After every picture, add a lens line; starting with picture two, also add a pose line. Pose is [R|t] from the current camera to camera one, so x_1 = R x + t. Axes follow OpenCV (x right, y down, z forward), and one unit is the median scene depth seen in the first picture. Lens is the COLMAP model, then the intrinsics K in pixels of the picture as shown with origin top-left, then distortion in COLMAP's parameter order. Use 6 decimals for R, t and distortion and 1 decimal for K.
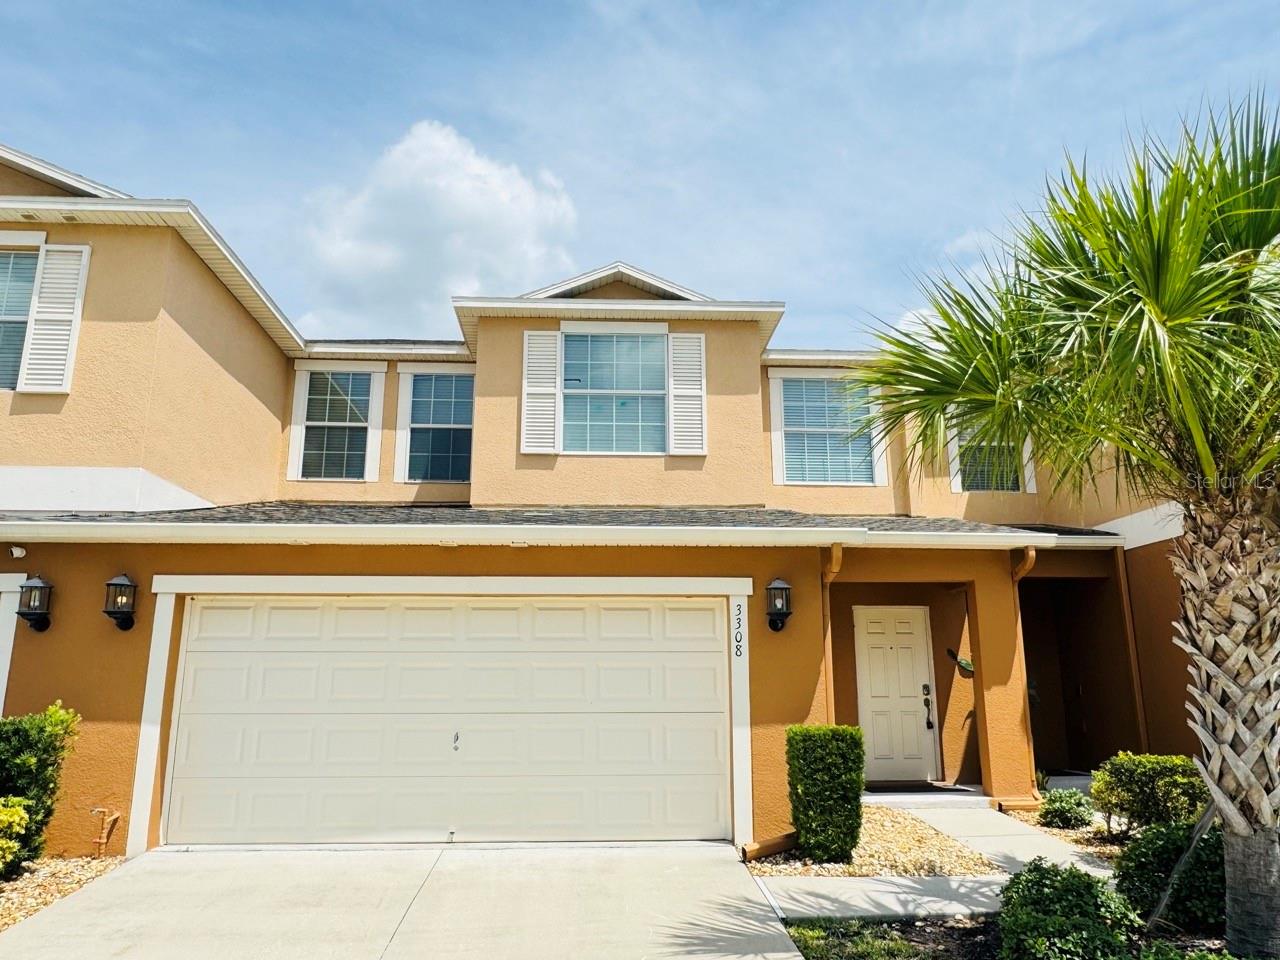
lens RADIAL K [[877.7, 0, 637.9], [0, 877.7, 484.2], [0, 0, 1]] dist [-0.003301, -0.001480]
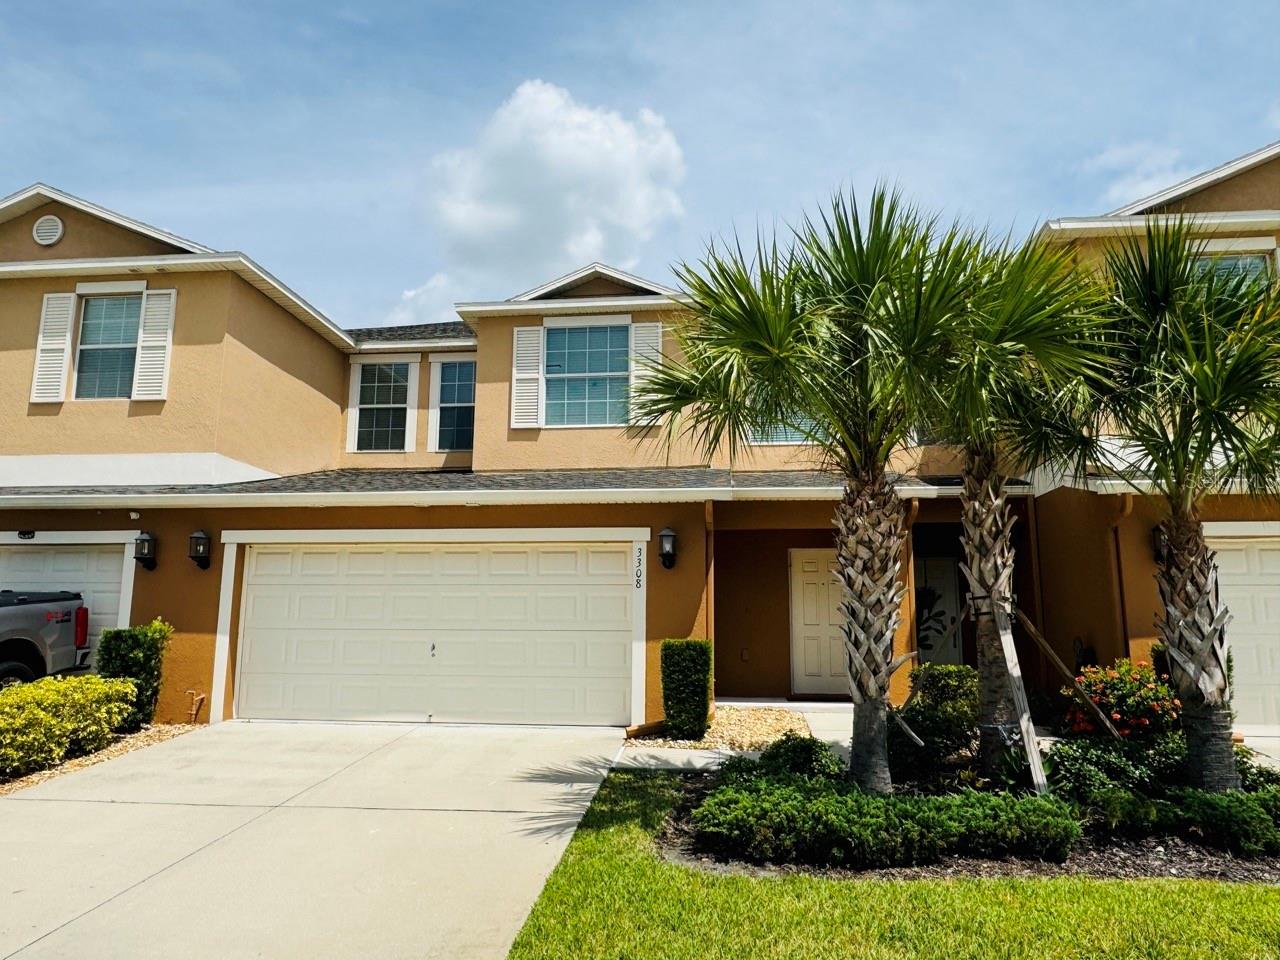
lens RADIAL K [[877.1, 0, 639.0], [0, 877.1, 477.9], [0, 0, 1]] dist [-0.006364, -0.001498]
pose [[0.987276, -0.019774, -0.157783, 0.294447], [0.028461, 0.998190, 0.052986, -0.031679], [0.156450, -0.056803, 0.986051, -0.244458]]
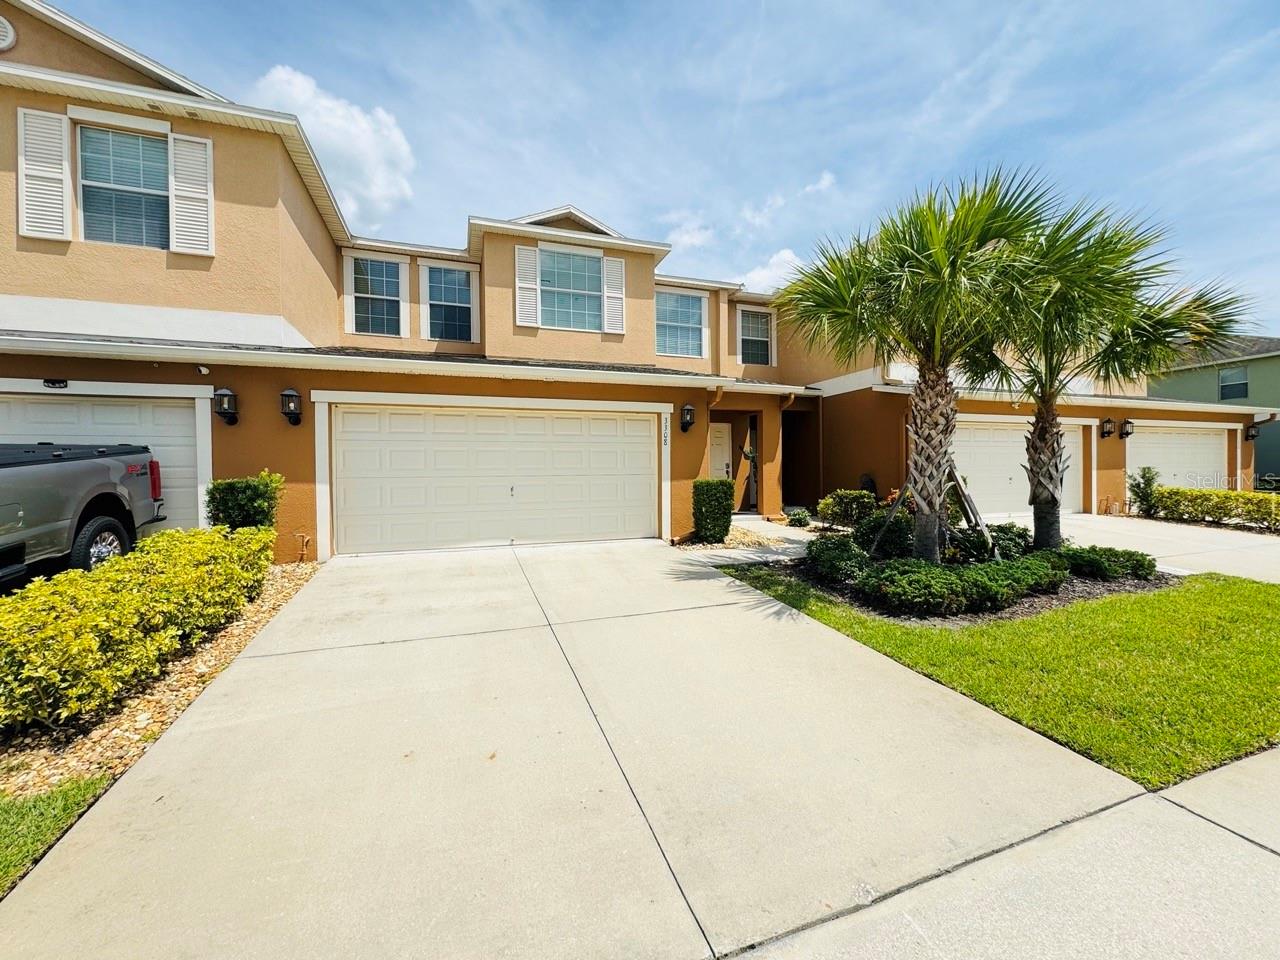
lens RADIAL K [[511.3, 0, 640.0], [0, 511.3, 478.7], [0, 0, 1]] dist [-0.001632, -0.000545]
pose [[0.960004, -0.011533, 0.279749, -0.223692], [-0.053412, 0.973259, 0.223414, 0.022100], [-0.274845, -0.229420, 0.933717, -0.024558]]
